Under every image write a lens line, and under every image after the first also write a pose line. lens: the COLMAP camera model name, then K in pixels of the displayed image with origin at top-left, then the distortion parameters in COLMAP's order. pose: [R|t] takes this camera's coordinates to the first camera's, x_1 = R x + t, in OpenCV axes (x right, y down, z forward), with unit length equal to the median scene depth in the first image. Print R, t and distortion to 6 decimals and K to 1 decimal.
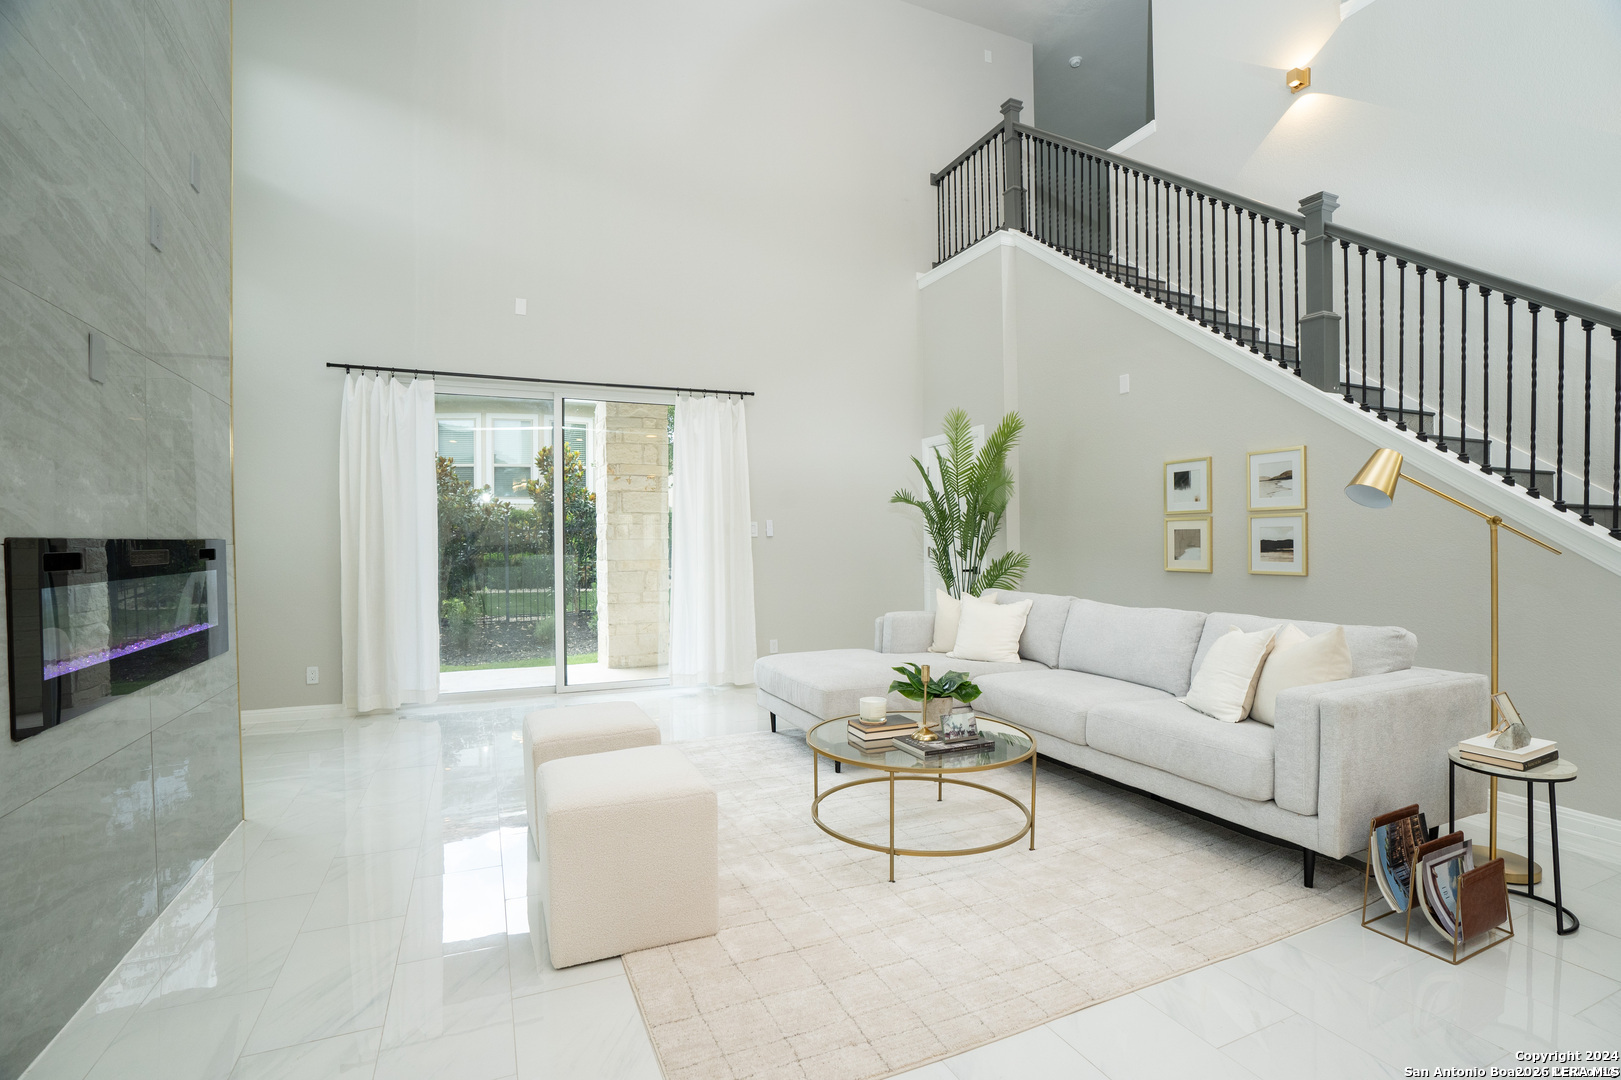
lens RADIAL K [[742.1, 0, 812.8], [0, 742.1, 546.4], [0, 0, 1]] dist [-0.068187, 0.027667]
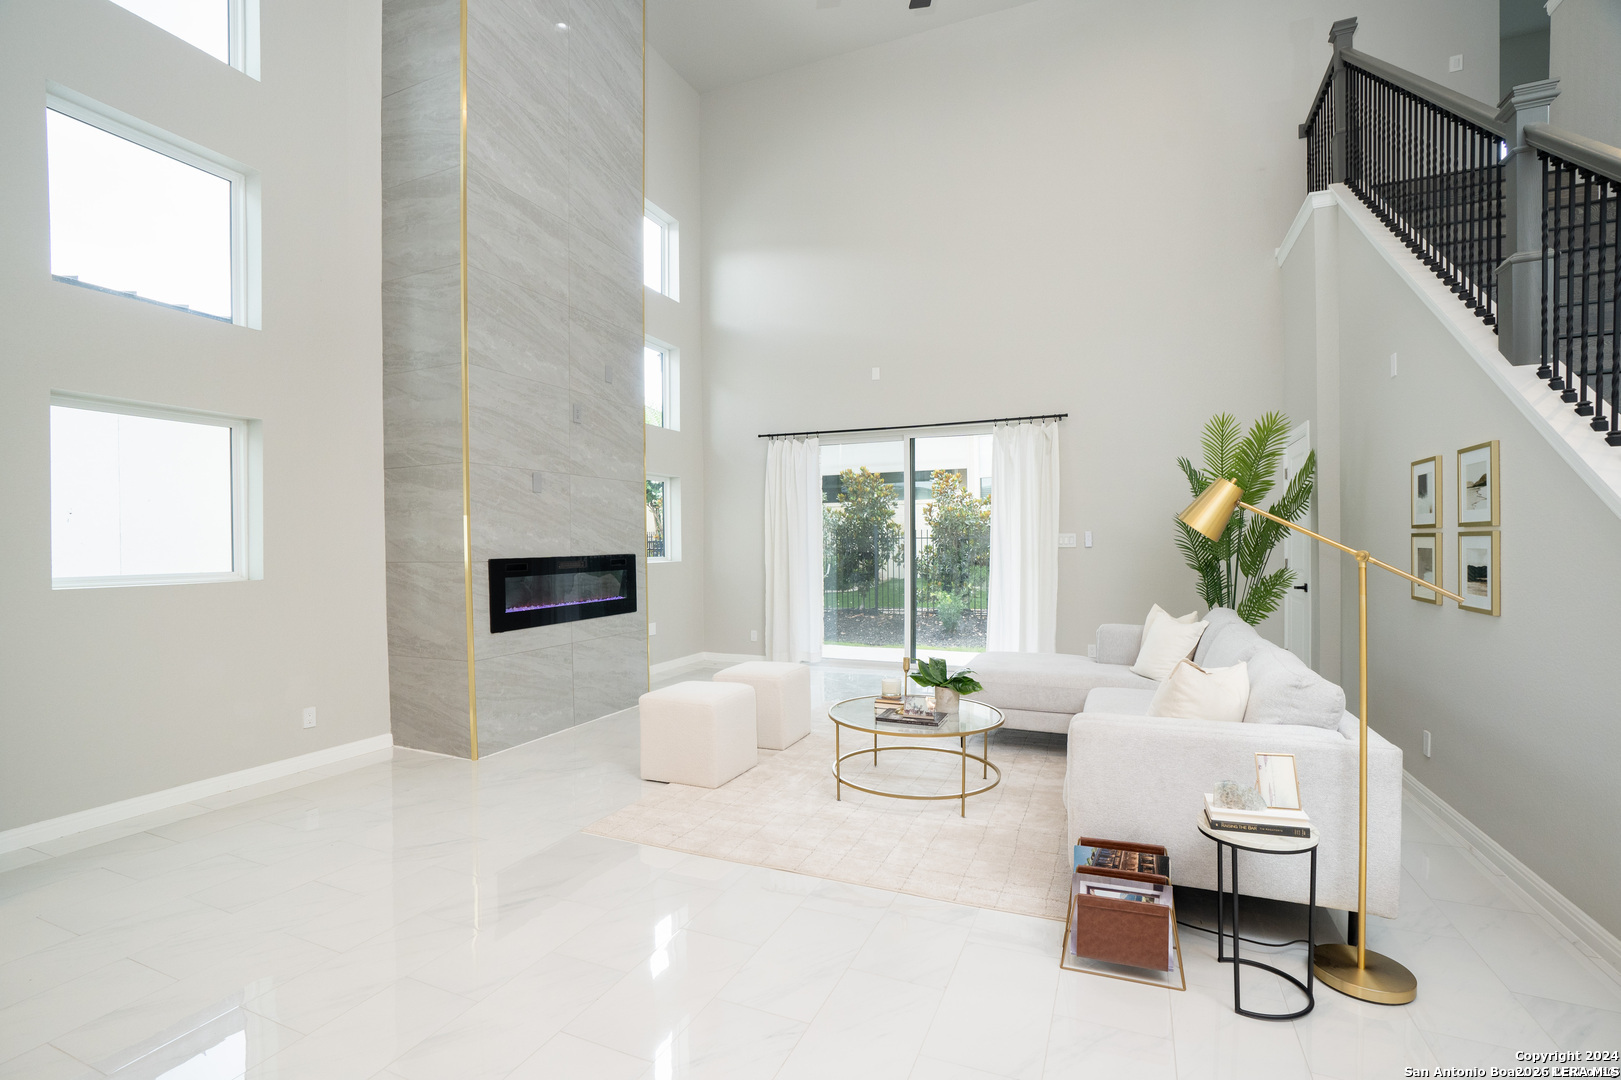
lens RADIAL K [[742.1, 0, 812.8], [0, 742.1, 546.4], [0, 0, 1]] dist [-0.068187, 0.027667]
pose [[0.689489, 0.006899, -0.724263, 0.650489], [-0.002260, 0.999970, 0.007374, -0.030735], [0.724293, -0.003448, 0.689484, -0.019540]]
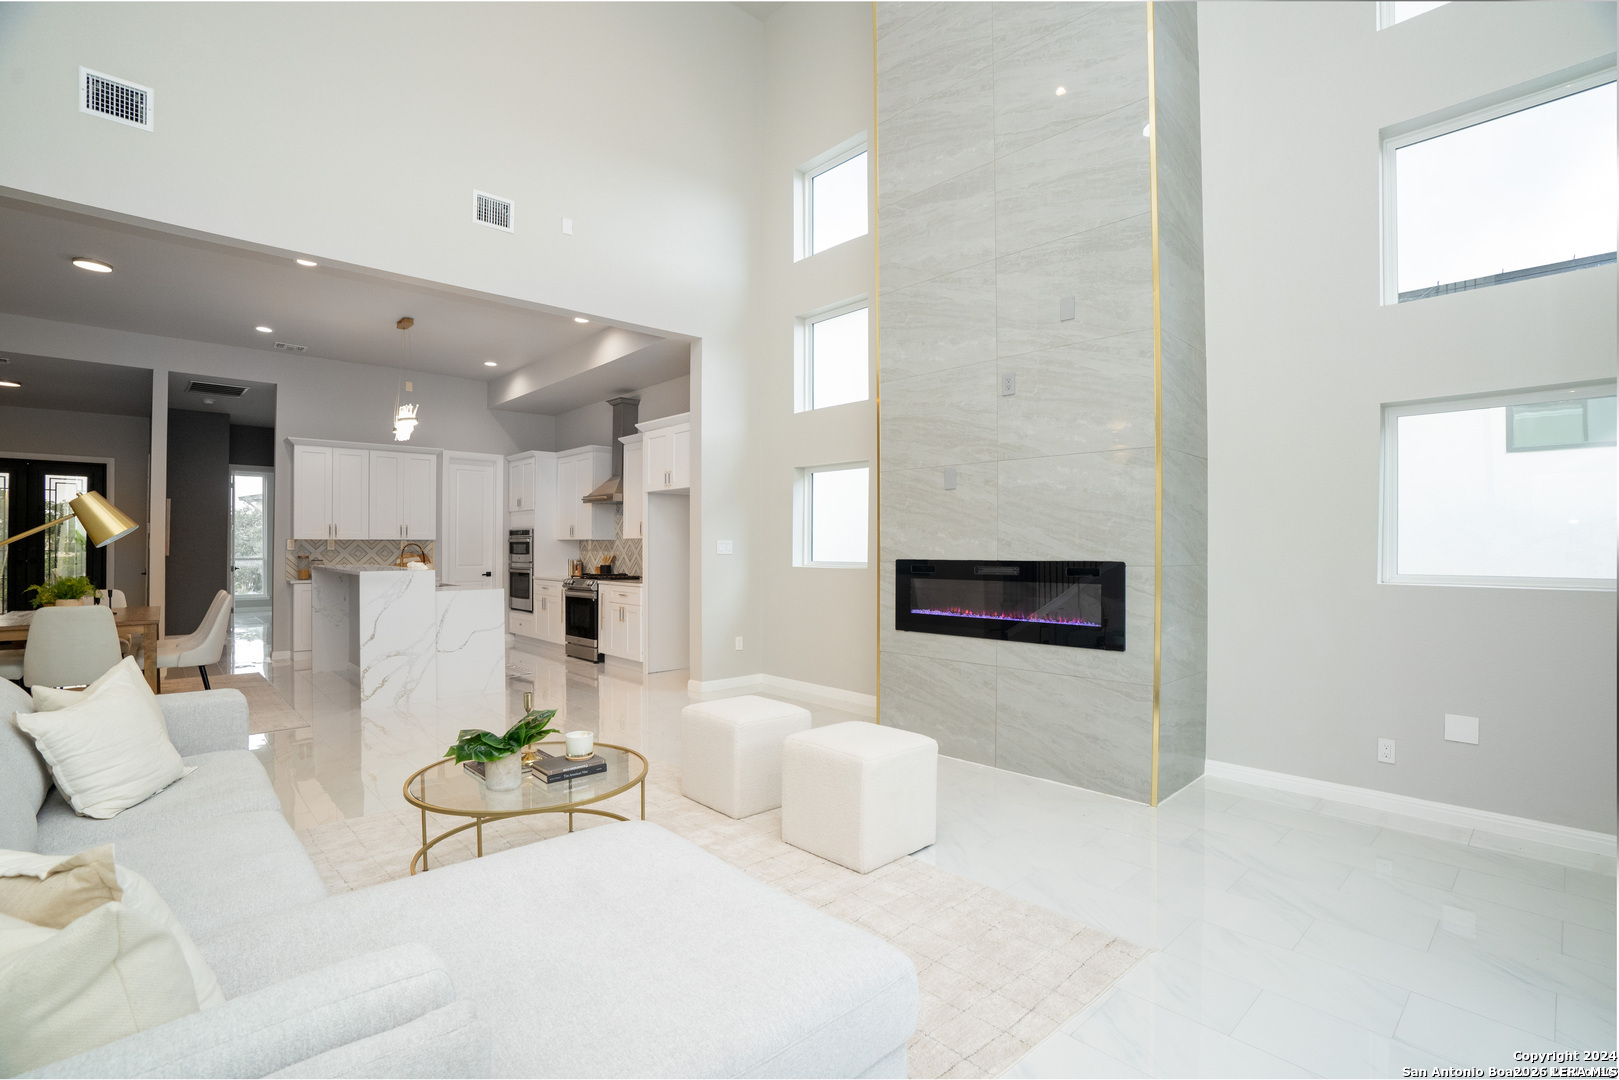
lens RADIAL K [[789.7, 0, 814.9], [0, 789.7, 540.0], [0, 0, 1]] dist [-0.076841, 0.034554]
pose [[-0.947202, 0.004729, -0.320601, 0.082642], [0.005272, 0.999986, -0.000827, -0.032955], [0.320593, -0.002474, -0.947214, 1.433276]]
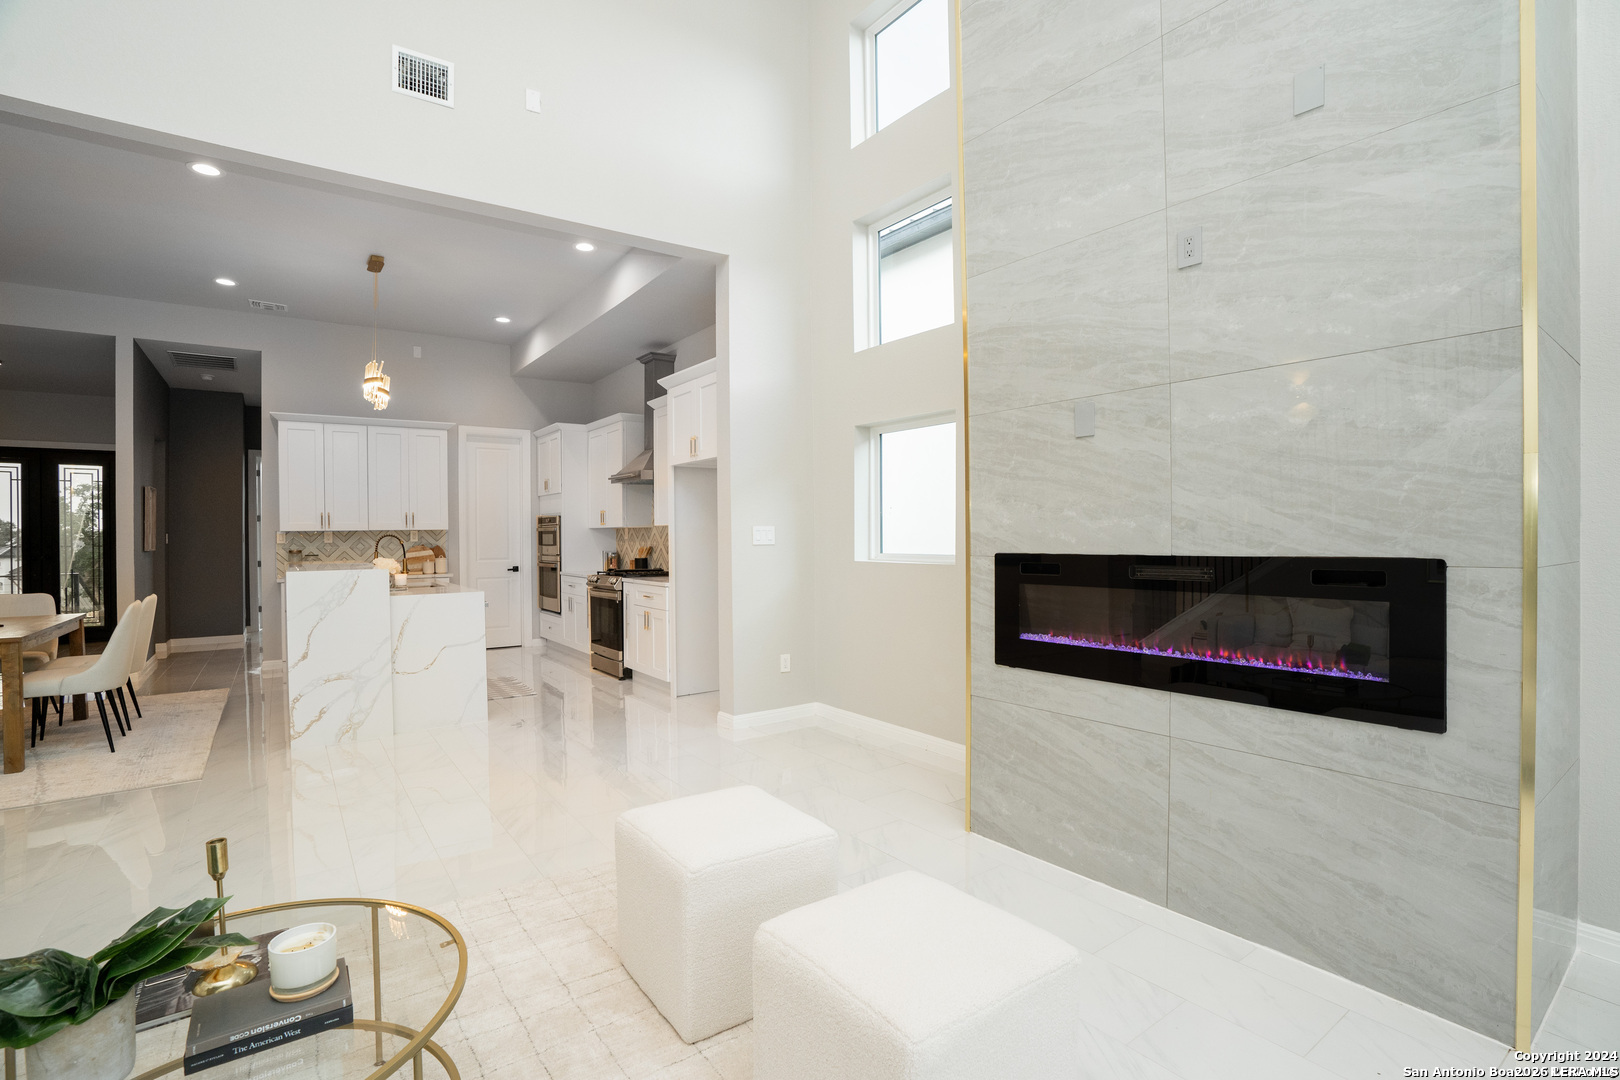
lens RADIAL K [[790.2, 0, 815.5], [0, 790.2, 540.0], [0, 0, 1]] dist [-0.076841, 0.034554]
pose [[-0.980526, 0.018749, -0.195494, -0.096888], [0.016152, 0.999759, 0.014869, -0.030220], [0.195725, 0.011422, -0.980592, 1.054031]]
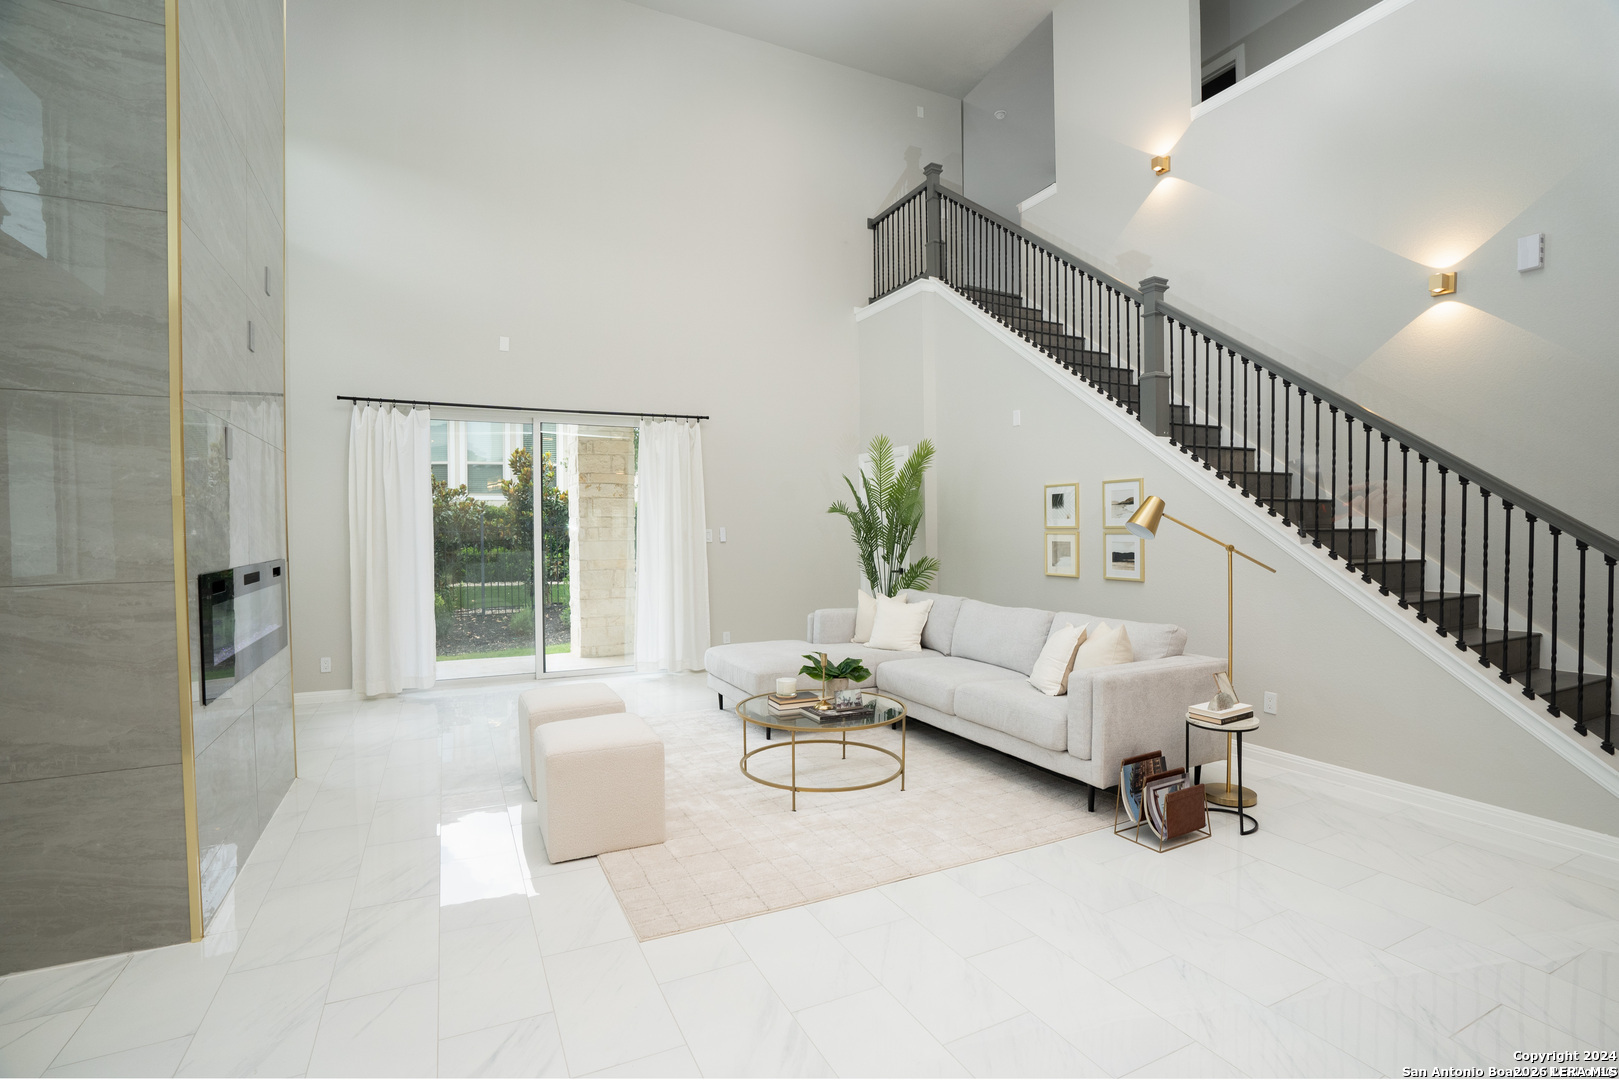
lens RADIAL K [[738.5, 0, 809.5], [0, 738.5, 540.0], [0, 0, 1]] dist [-0.067475, 0.025786]
pose [[0.999299, 0.000124, 0.037427, 0.049849], [-0.000371, 0.999978, 0.006578, -0.035425], [-0.037426, -0.006587, 0.999278, -0.217292]]
